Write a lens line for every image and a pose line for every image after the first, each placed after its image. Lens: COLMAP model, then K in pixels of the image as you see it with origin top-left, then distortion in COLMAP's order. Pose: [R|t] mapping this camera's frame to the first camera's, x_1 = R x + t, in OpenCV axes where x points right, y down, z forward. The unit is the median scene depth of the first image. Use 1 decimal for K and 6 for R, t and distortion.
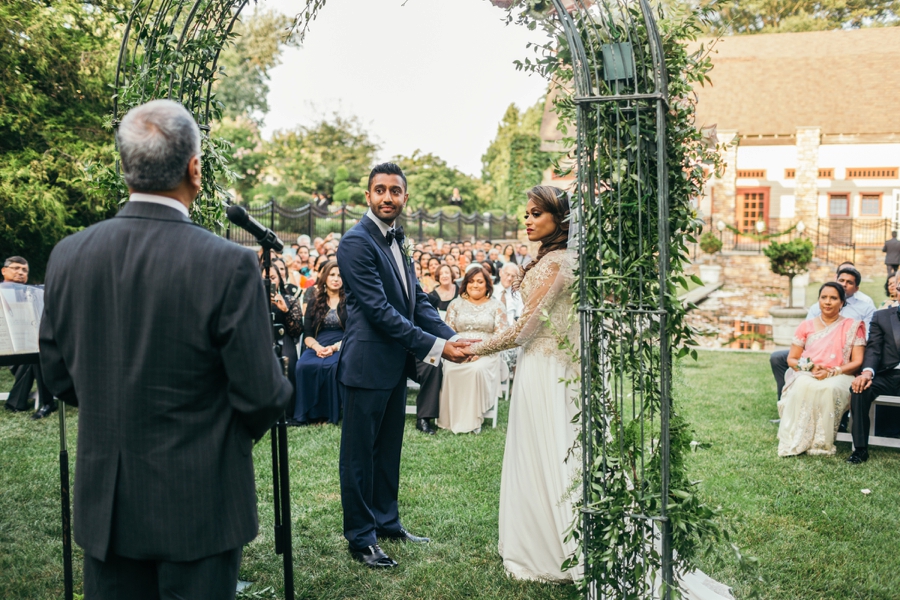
lens RADIAL K [[910.1, 0, 449.5], [0, 910.1, 297.6], [0, 0, 1]] dist [-0.000419, 0.000000]
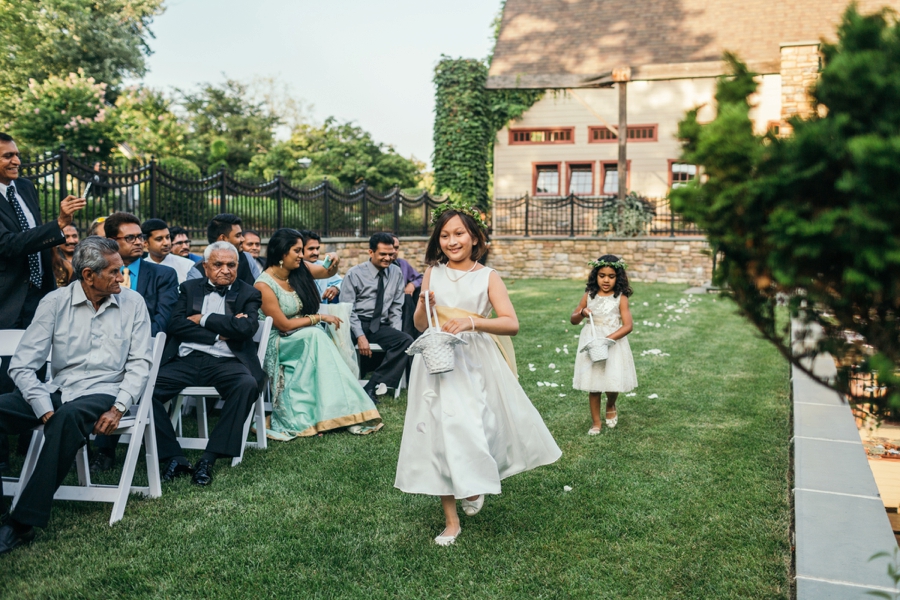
lens RADIAL K [[910.1, 0, 450.5], [0, 910.1, 300.8], [0, 0, 1]] dist [-0.000419, 0.000000]
pose [[0.999777, -0.010733, 0.018211, 0.046717], [0.010921, 0.999888, -0.010210, -0.009352], [-0.018099, 0.010407, 0.999782, 0.287196]]
